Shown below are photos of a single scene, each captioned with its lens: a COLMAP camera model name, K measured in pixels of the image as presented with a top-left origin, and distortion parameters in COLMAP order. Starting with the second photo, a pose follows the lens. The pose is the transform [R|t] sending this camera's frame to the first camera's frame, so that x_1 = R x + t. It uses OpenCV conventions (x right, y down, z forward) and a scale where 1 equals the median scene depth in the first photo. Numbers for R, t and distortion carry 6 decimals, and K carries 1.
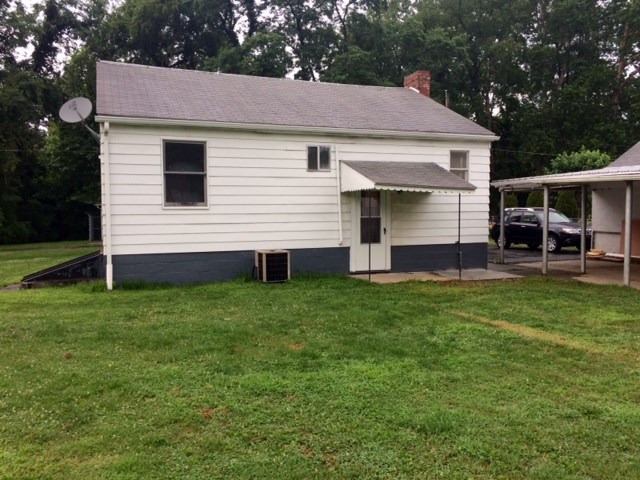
lens RADIAL K [[542.5, 0, 319.1], [0, 542.5, 239.5], [0, 0, 1]] dist [0.053421, -0.078133]
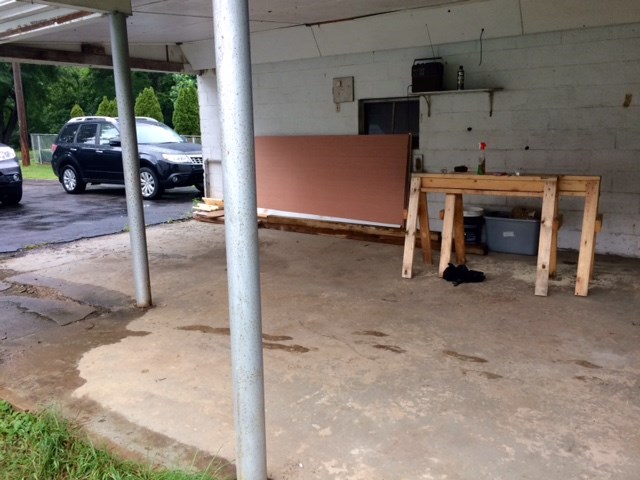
lens RADIAL K [[542.5, 0, 319.7], [0, 542.5, 242.1], [0, 0, 1]] dist [0.053421, -0.078133]
pose [[0.827467, -0.123739, 0.547711, 0.413729], [0.040556, 0.986040, 0.161495, -0.023717], [-0.560048, -0.111418, 0.820934, 0.713663]]
